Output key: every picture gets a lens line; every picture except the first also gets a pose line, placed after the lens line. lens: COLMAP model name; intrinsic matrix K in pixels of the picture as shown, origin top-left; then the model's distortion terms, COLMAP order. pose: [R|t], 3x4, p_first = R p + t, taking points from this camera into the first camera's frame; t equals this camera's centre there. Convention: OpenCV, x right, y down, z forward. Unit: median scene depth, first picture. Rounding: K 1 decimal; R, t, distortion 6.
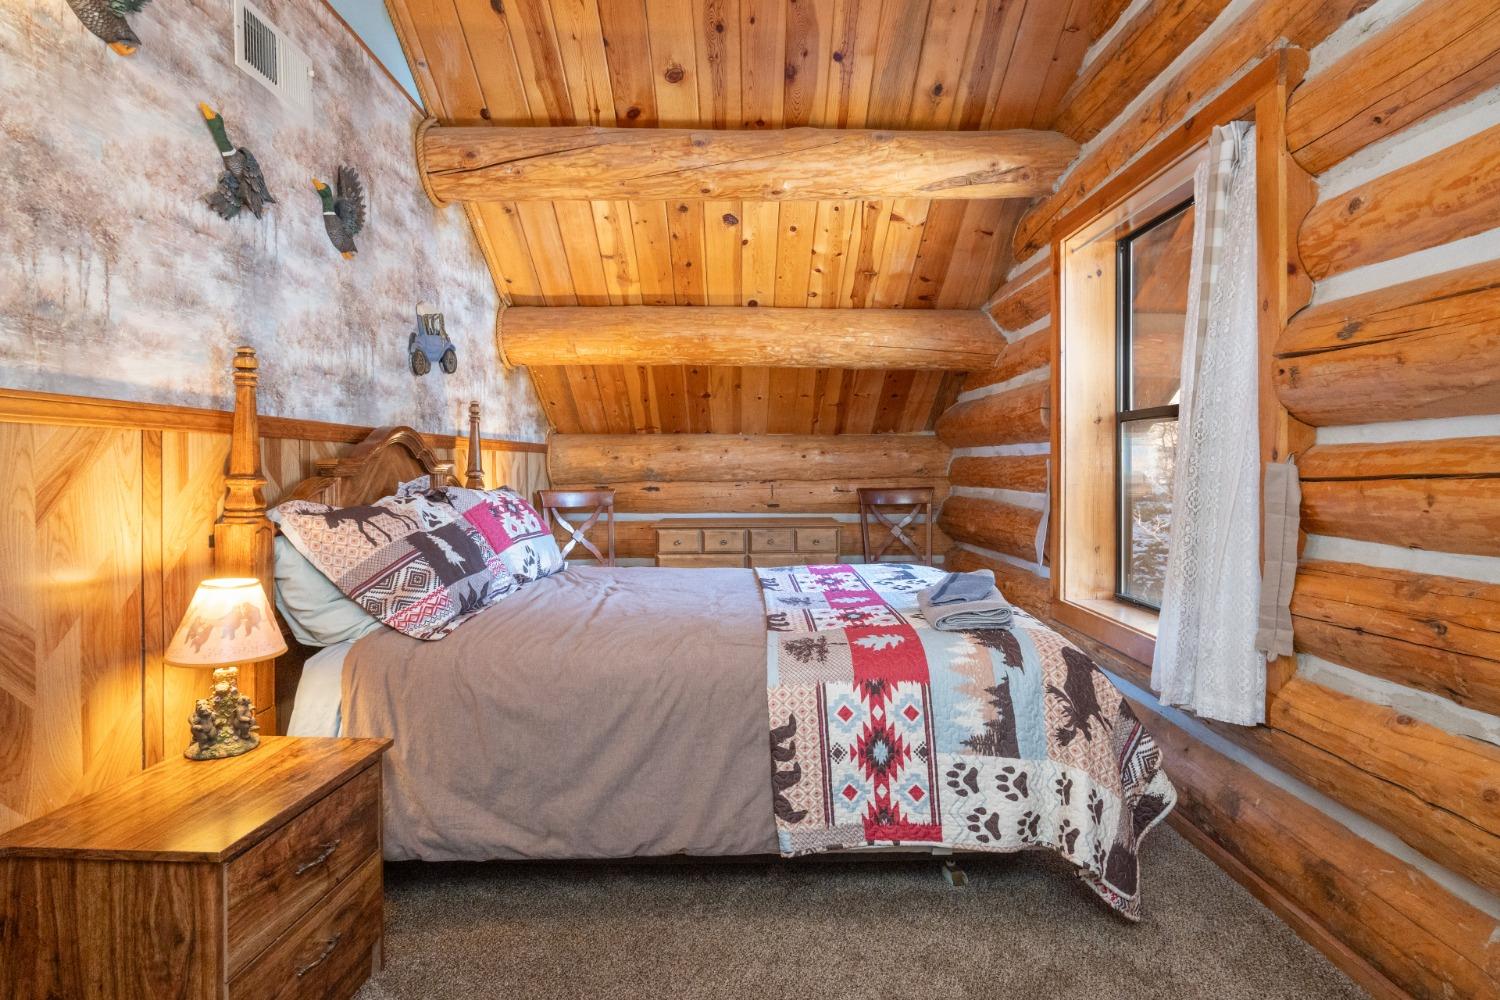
lens RADIAL K [[761.7, 0, 742.8], [0, 761.7, 486.3], [0, 0, 1]] dist [-0.004601, 0.001873]
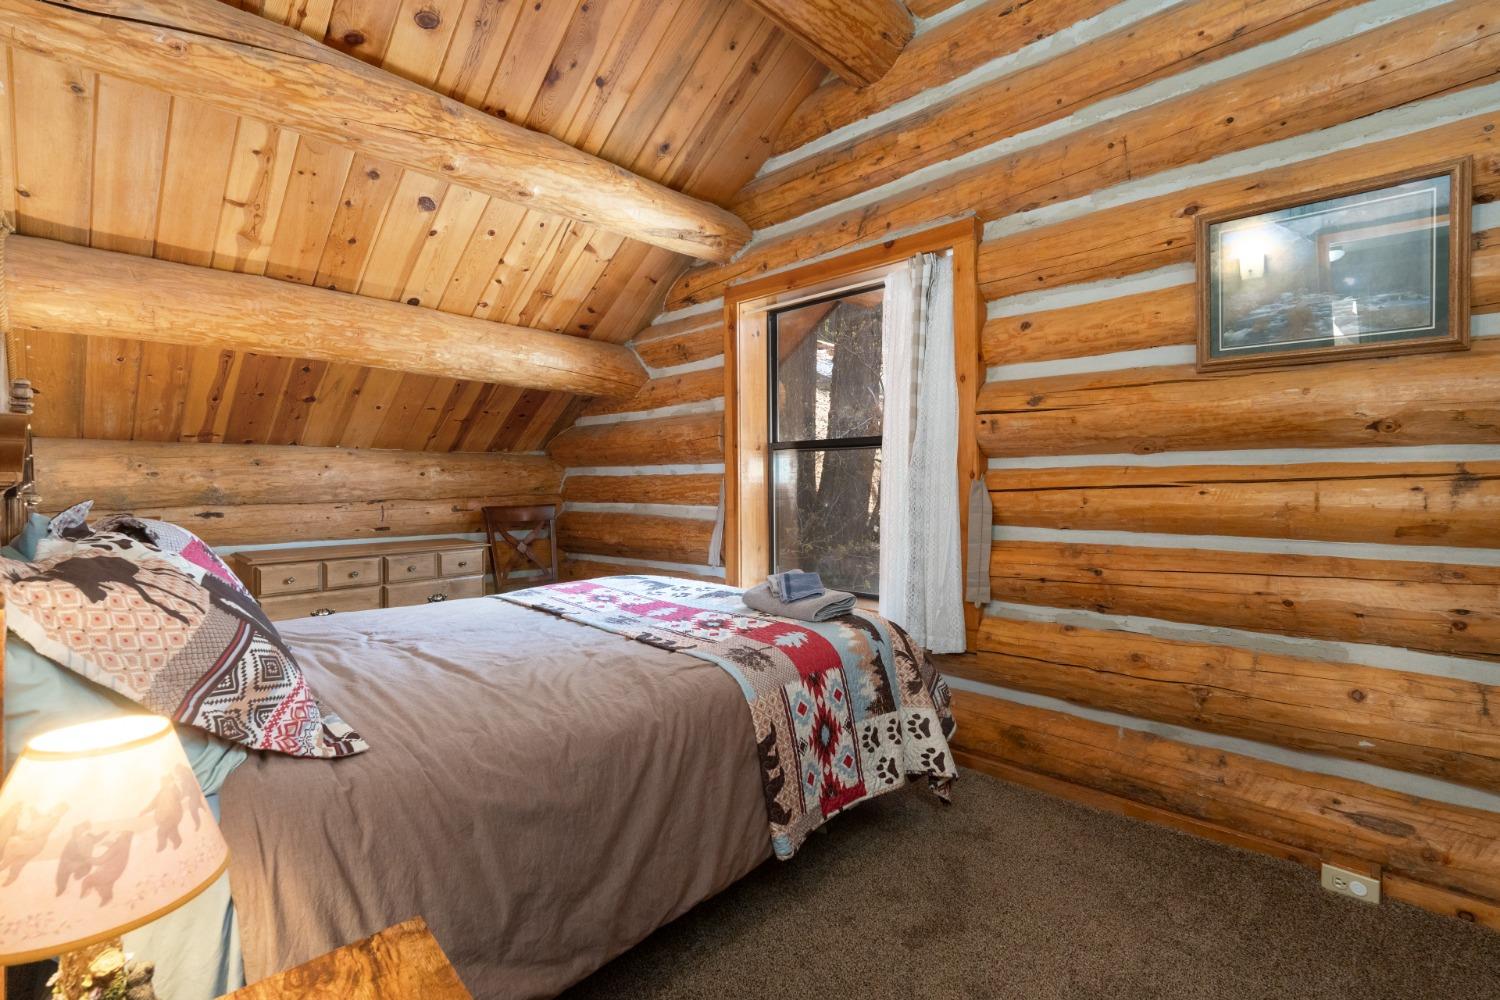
lens RADIAL K [[676.2, 0, 752.8], [0, 676.2, 492.4], [0, 0, 1]] dist [-0.006262, 0.000896]
pose [[0.689820, -0.011641, 0.723888, -0.387028], [0.022597, 0.999730, -0.005456, -0.005626], [-0.723628, 0.020121, 0.689896, 0.236242]]
